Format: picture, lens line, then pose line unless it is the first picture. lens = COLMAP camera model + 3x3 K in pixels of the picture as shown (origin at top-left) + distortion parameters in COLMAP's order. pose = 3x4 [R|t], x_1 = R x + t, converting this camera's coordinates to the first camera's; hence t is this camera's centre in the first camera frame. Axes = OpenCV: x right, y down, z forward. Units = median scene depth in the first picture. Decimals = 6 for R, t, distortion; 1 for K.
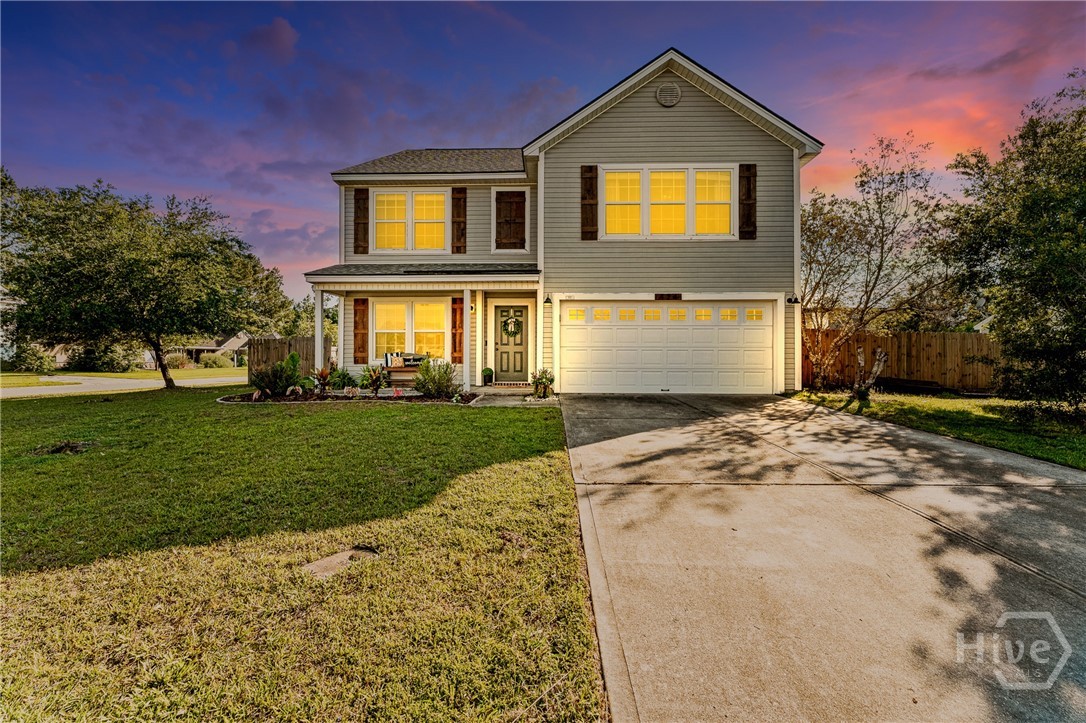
lens RADIAL K [[447.5, 0, 545.0], [0, 447.5, 357.0], [0, 0, 1]] dist [-0.001445, -0.000026]
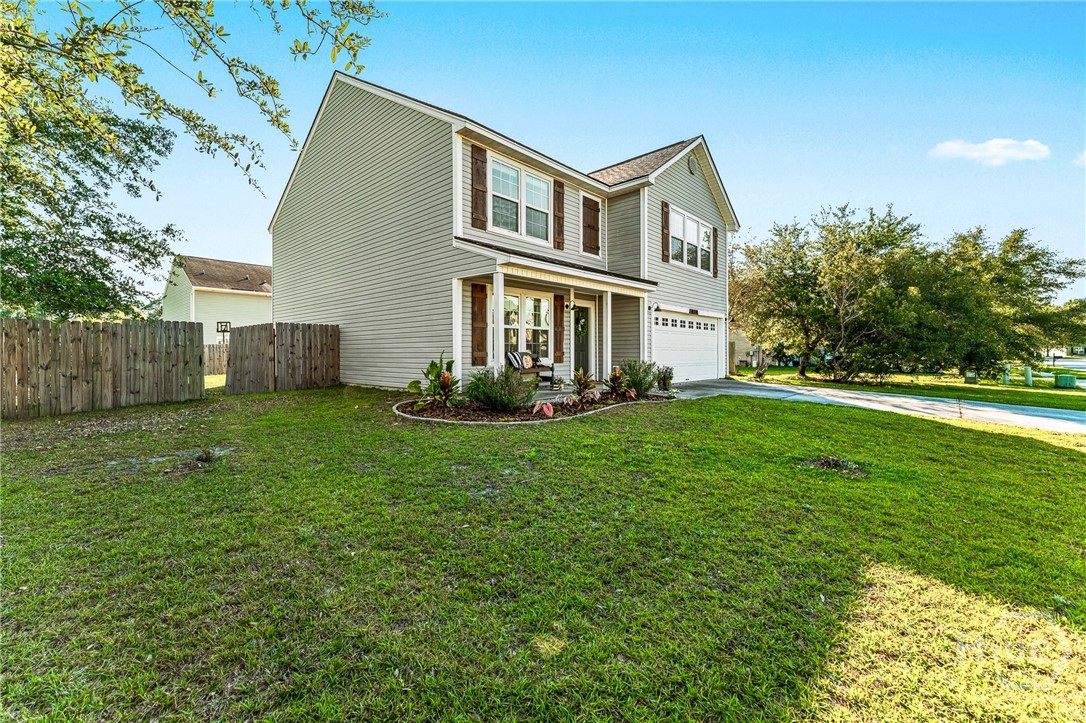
lens RADIAL K [[455.0, 0, 543.0], [0, 455.0, 361.5], [0, 0, 1]] dist [0.001555, 0.000059]
pose [[0.652421, -0.014929, 0.757709, -1.081145], [0.002144, 0.999838, 0.017853, -0.006999], [-0.757853, -0.010024, 0.652348, 0.426183]]
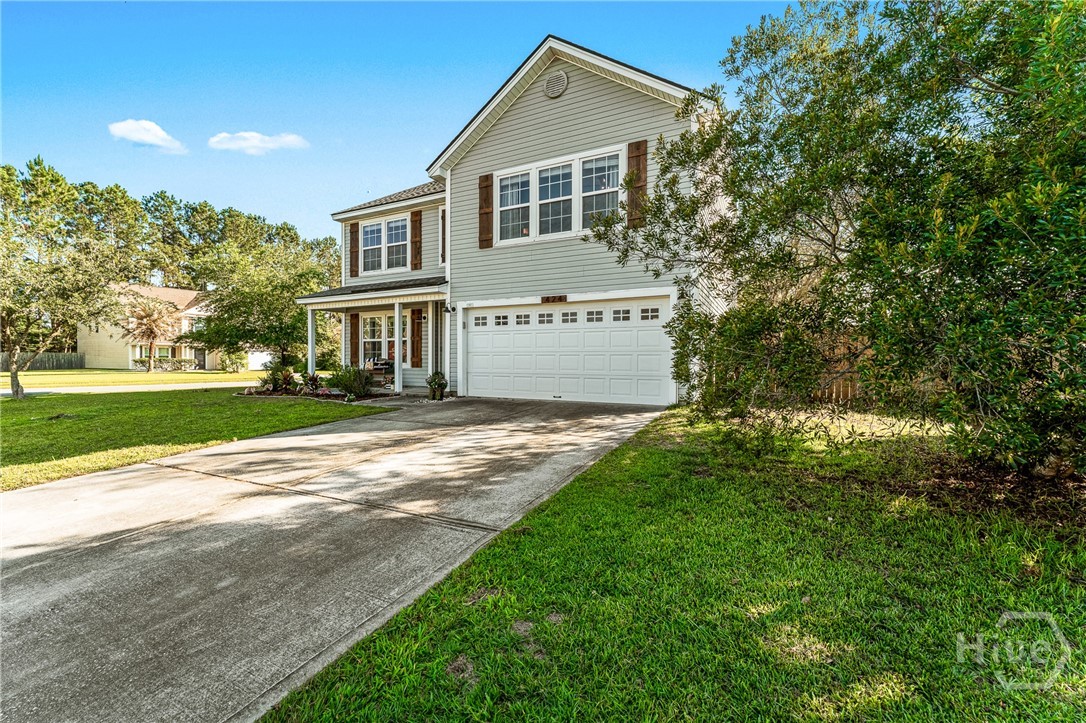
lens RADIAL K [[455.0, 0, 543.0], [0, 455.0, 361.5], [0, 0, 1]] dist [0.001555, 0.000059]
pose [[0.900376, 0.002002, -0.435107, 0.664085], [0.001034, 0.999977, 0.006740, -0.008888], [0.435111, -0.006518, 0.900353, 0.118606]]
